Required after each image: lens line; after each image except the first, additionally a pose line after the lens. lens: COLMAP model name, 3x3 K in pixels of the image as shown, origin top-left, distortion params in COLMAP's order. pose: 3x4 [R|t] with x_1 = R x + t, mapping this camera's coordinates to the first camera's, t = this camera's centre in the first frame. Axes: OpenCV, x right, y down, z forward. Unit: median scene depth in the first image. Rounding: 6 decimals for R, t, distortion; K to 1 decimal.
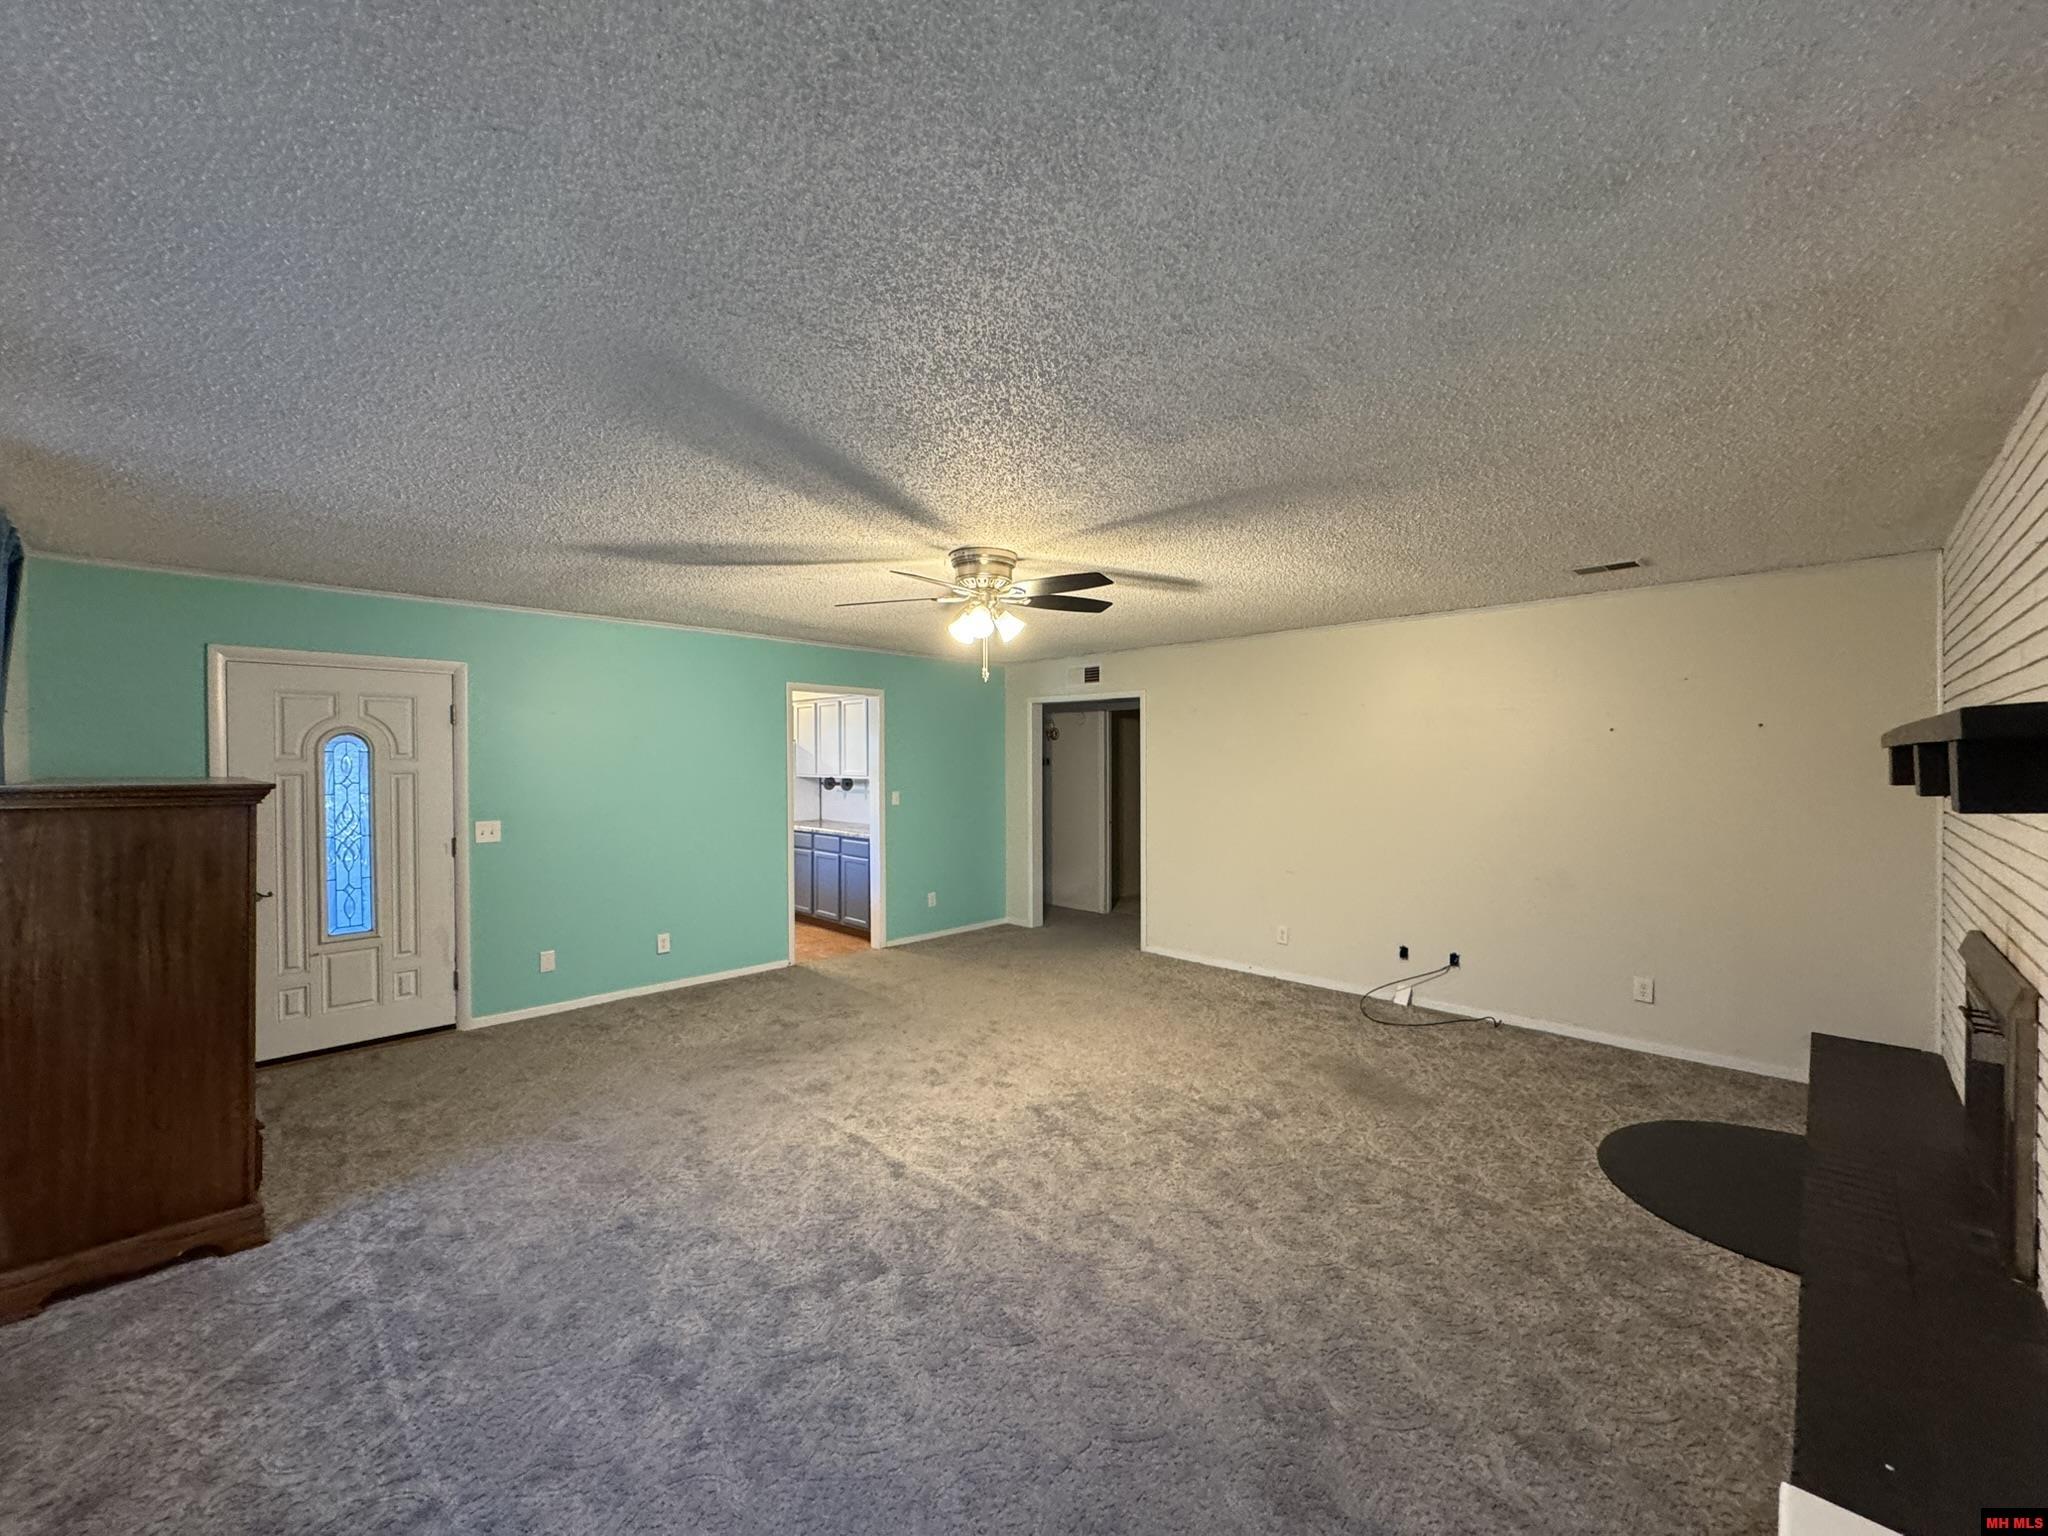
lens RADIAL K [[813.8, 0, 1014.8], [0, 813.8, 765.6], [0, 0, 1]] dist [-0.000986, -0.000137]
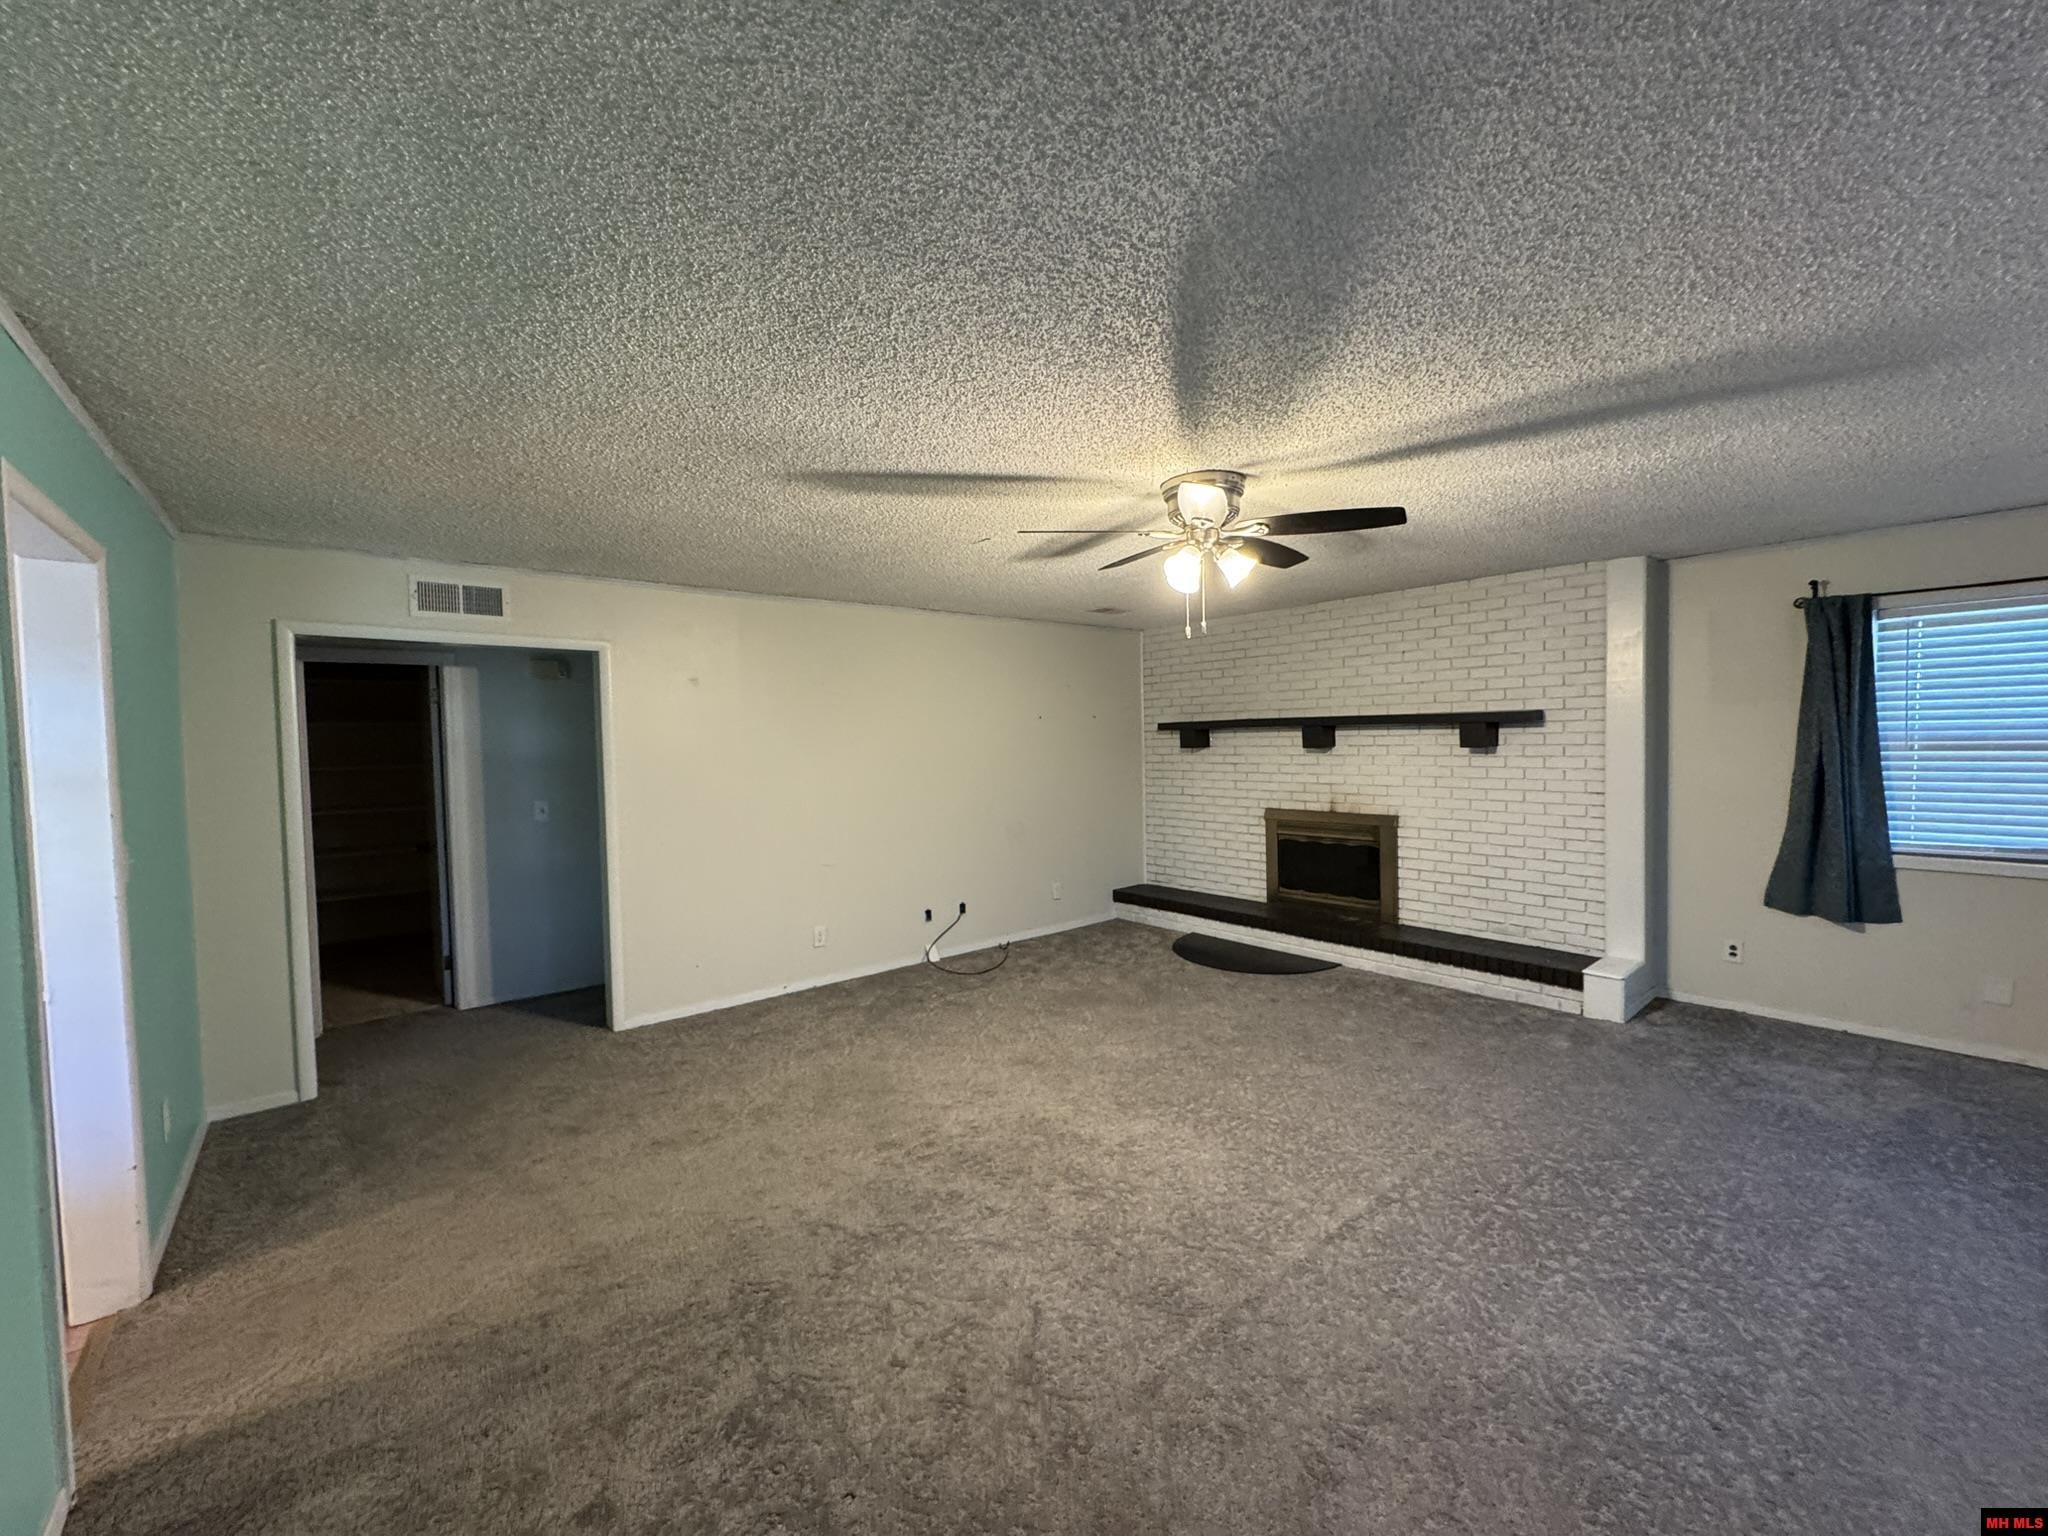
lens RADIAL K [[813.8, 0, 1018.0], [0, 813.8, 770.5], [0, 0, 1]] dist [-0.000986, -0.000137]
pose [[0.091051, -0.037130, 0.995154, -0.648970], [0.025508, 0.999064, 0.034942, -0.002644], [-0.995520, 0.022203, 0.091913, 0.827666]]
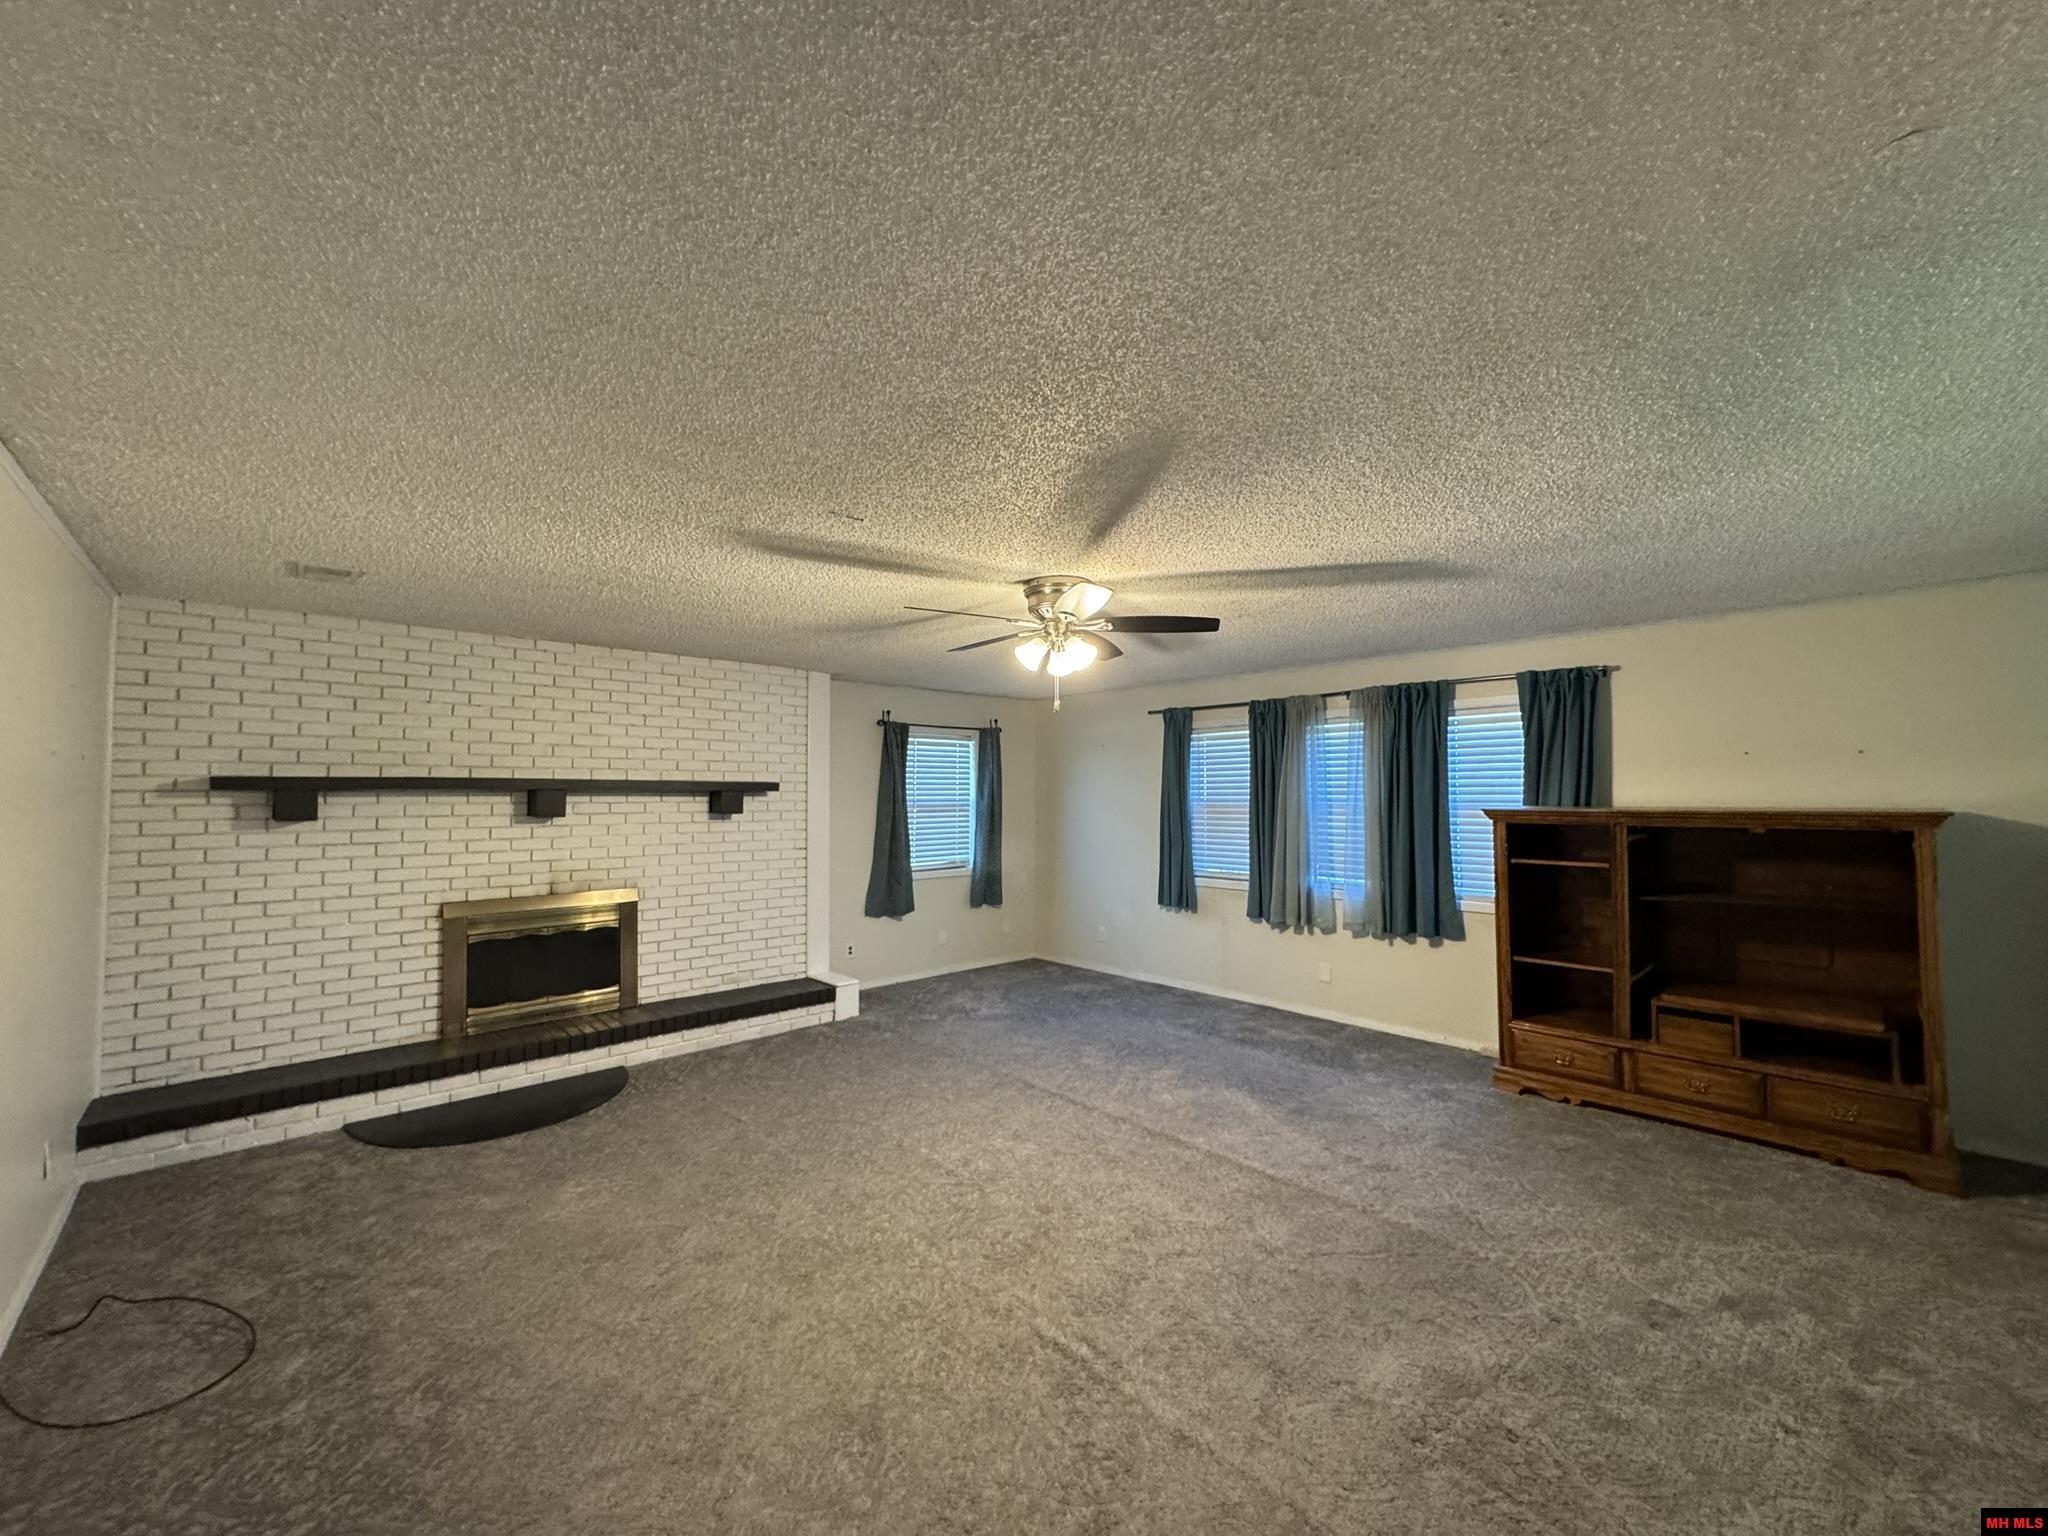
lens RADIAL K [[813.8, 0, 1026.6], [0, 813.8, 773.9], [0, 0, 1]] dist [-0.000986, -0.000137]
pose [[-0.999104, 0.008047, 0.041557, -0.021644], [0.007289, 0.999805, -0.018362, -0.012574], [-0.041697, -0.018042, -0.998967, 1.454955]]
